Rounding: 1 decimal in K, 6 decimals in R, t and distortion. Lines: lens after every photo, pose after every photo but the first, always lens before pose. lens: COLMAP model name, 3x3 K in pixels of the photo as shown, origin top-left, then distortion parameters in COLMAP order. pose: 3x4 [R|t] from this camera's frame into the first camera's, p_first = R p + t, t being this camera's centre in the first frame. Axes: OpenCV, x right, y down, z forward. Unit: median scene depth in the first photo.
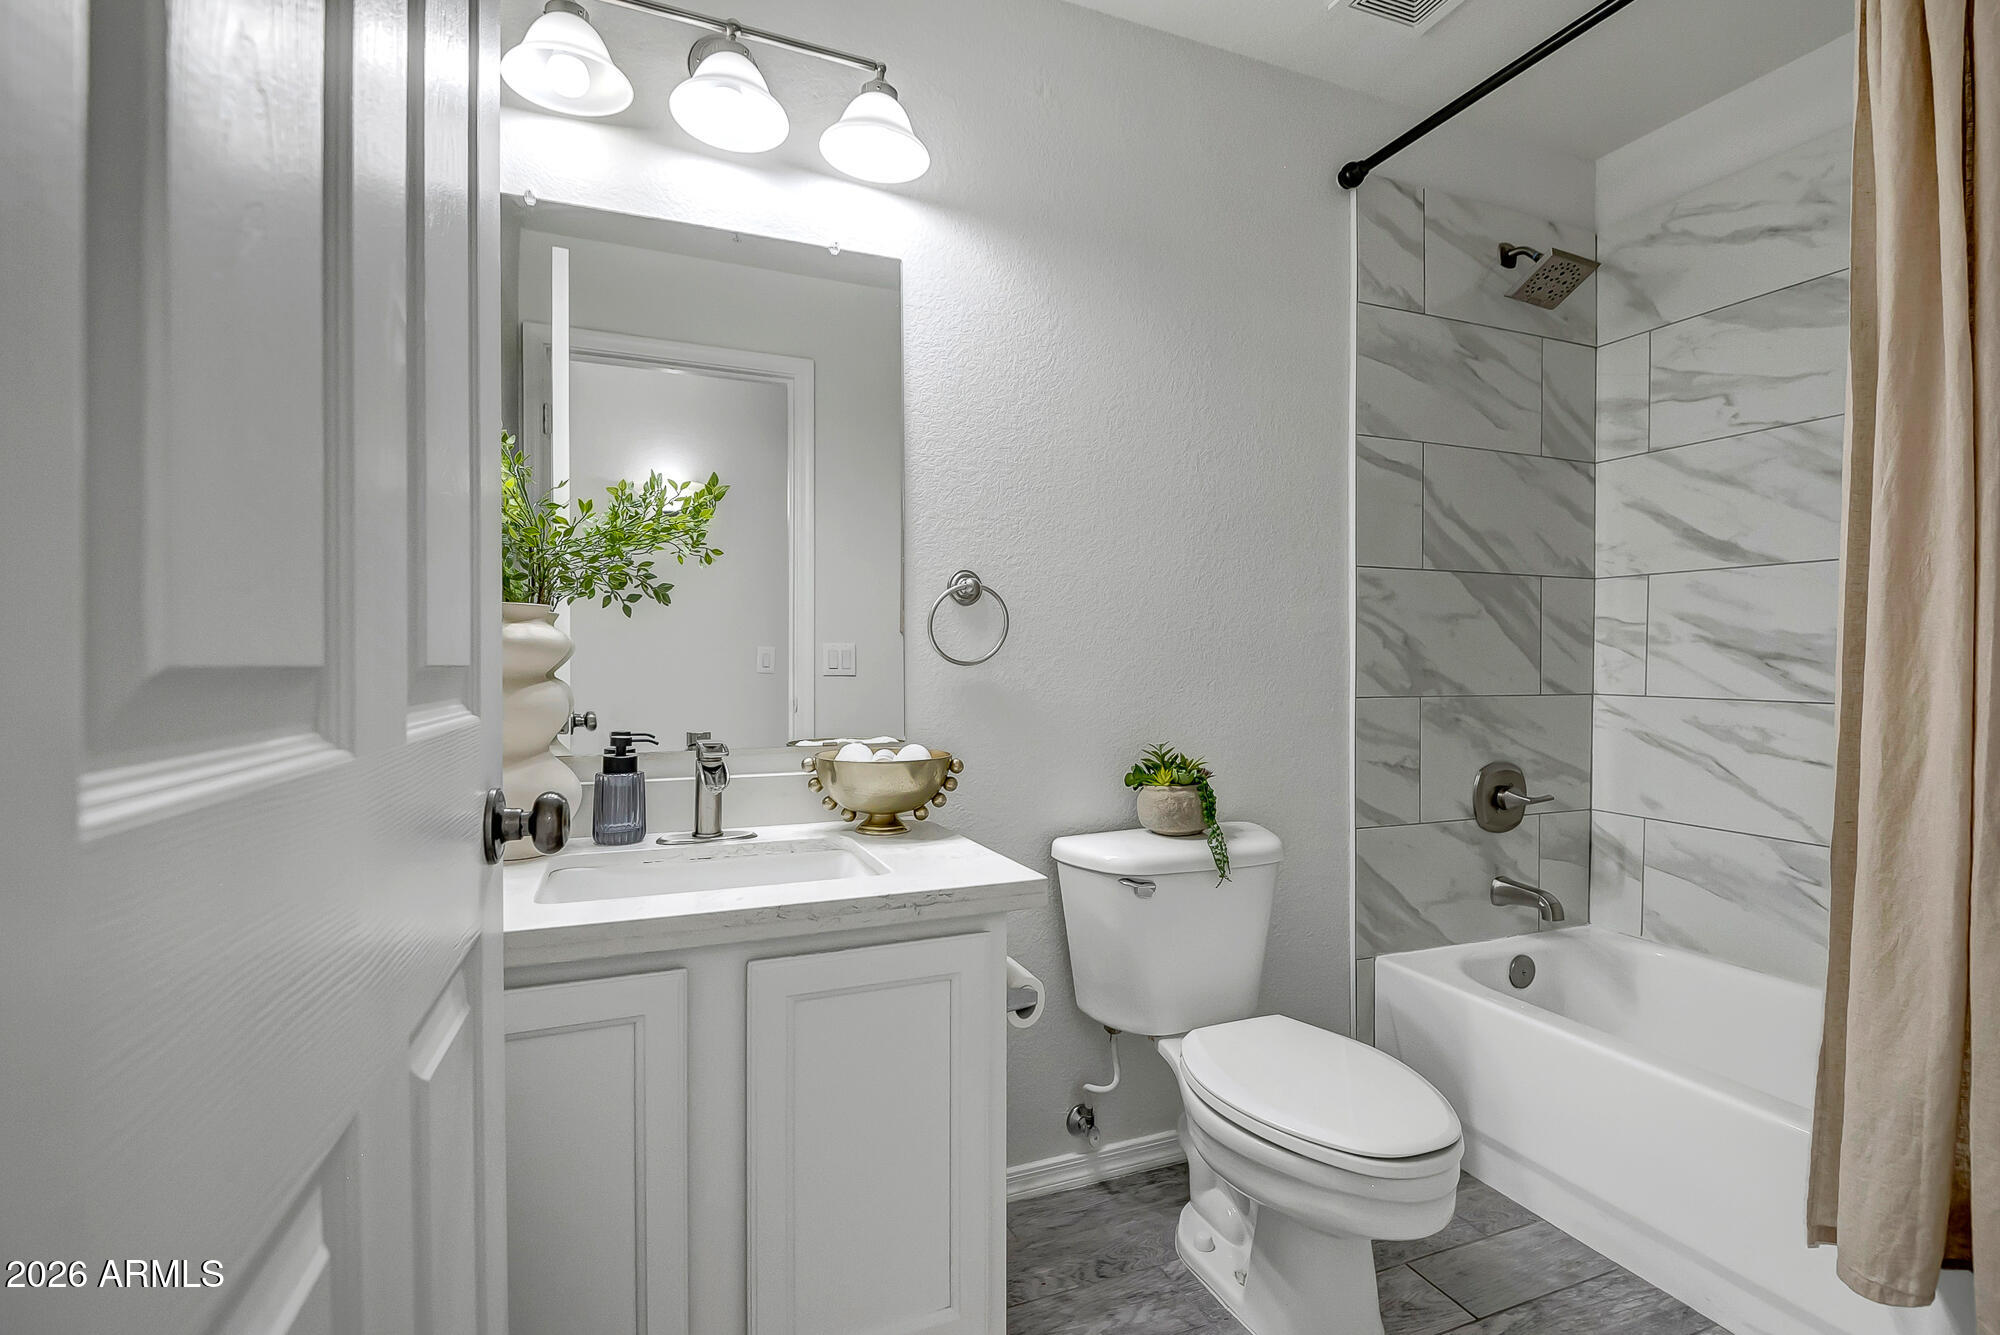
lens RADIAL K [[929.5, 0, 1000.6], [0, 929.5, 660.4], [0, 0, 1]] dist [0.028466, -0.027438]
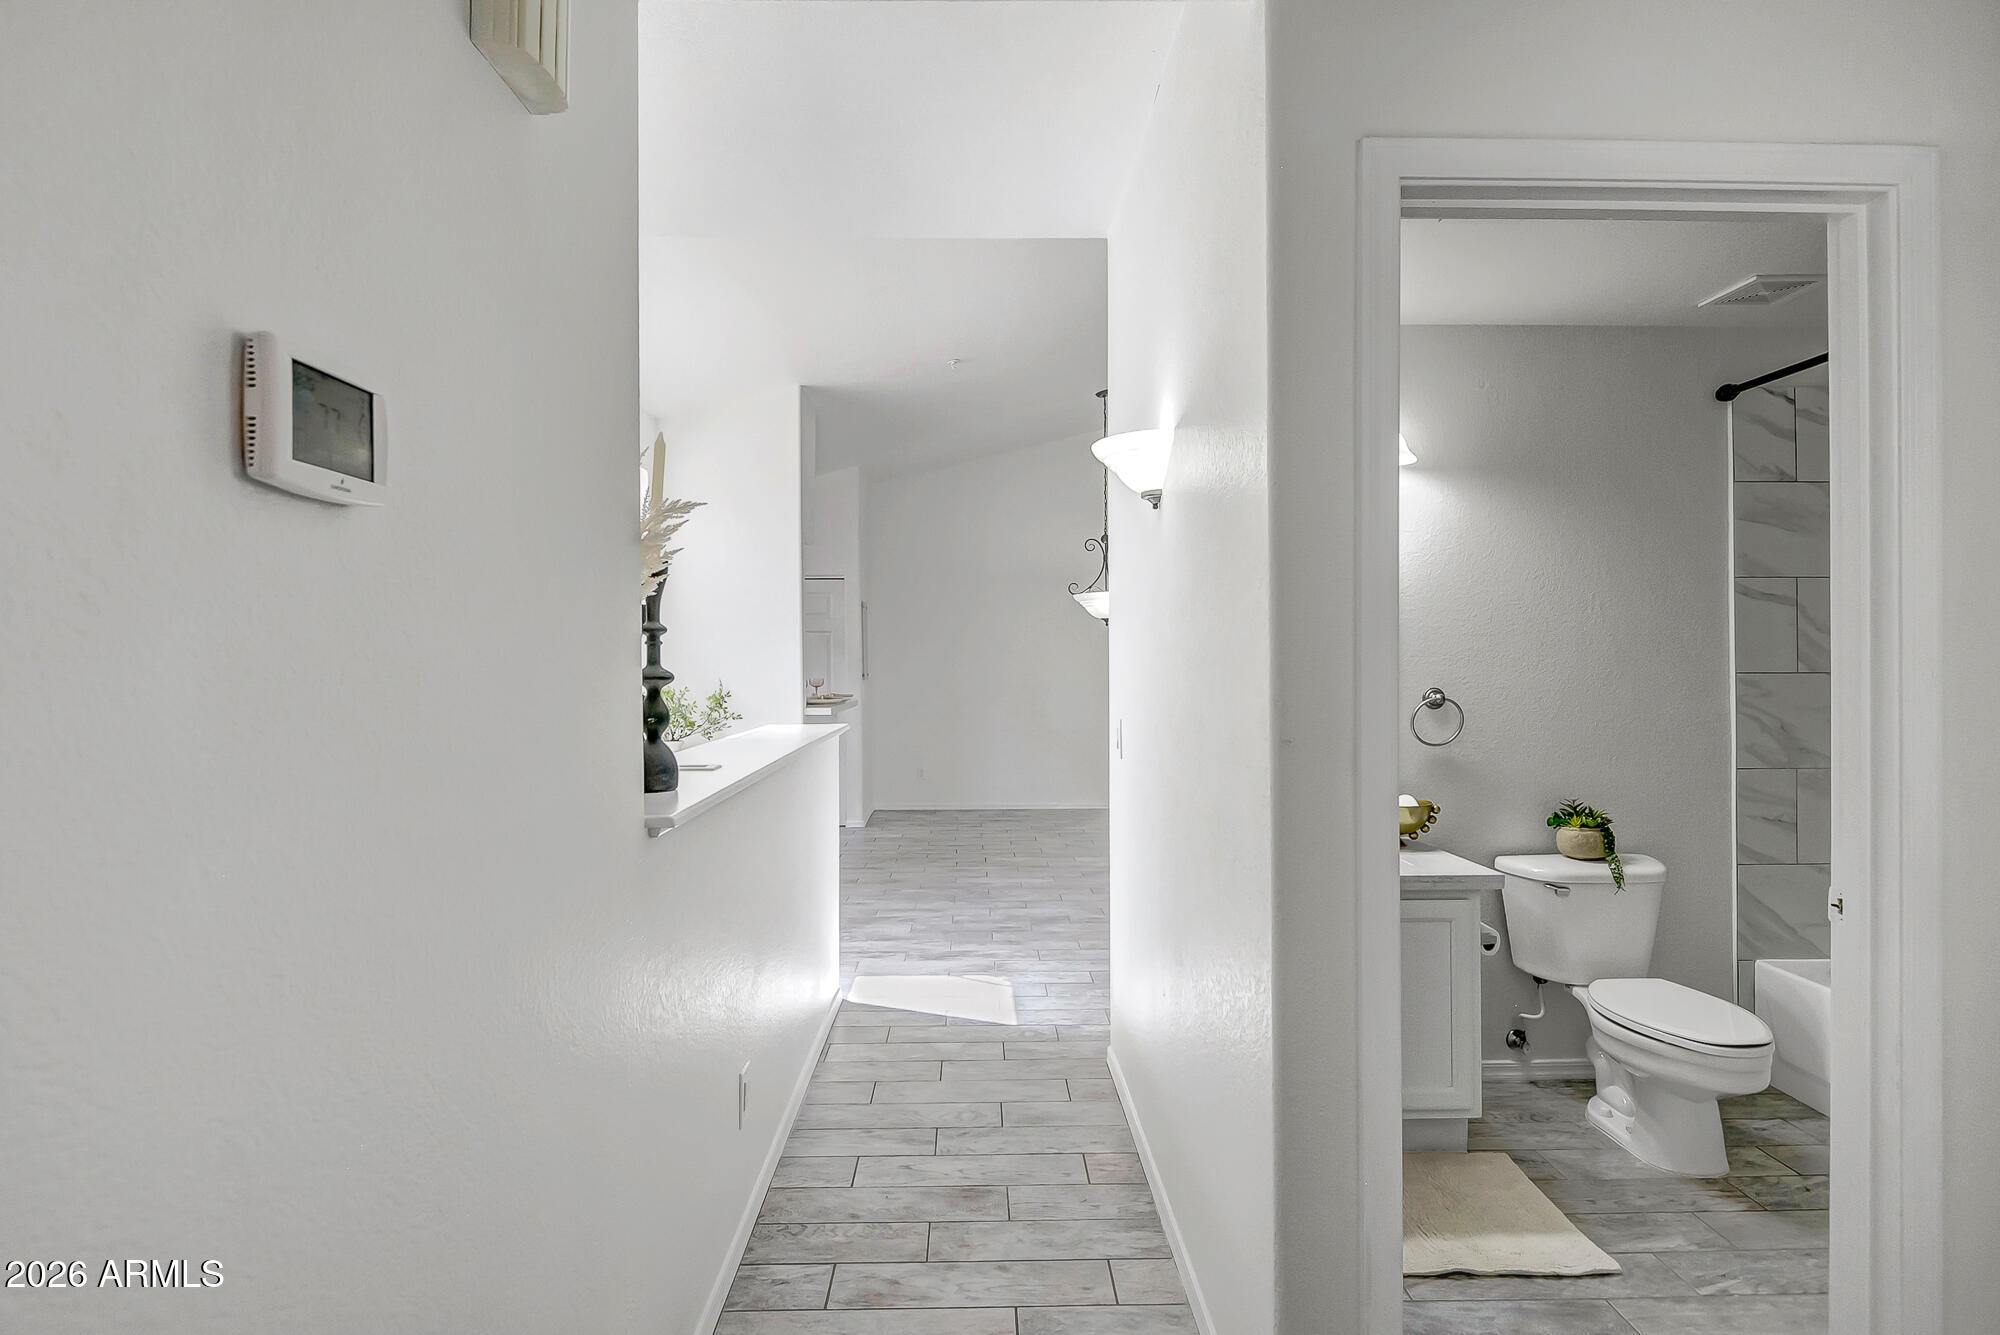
lens RADIAL K [[966.3, 0, 1000.0], [0, 966.3, 667.5], [0, 0, 1]] dist [0.021828, -0.026082]
pose [[0.933085, -0.006773, -0.359592, -0.134913], [0.006153, 0.999977, -0.002869, -0.130955], [0.359603, 0.000465, 0.933105, -0.842915]]
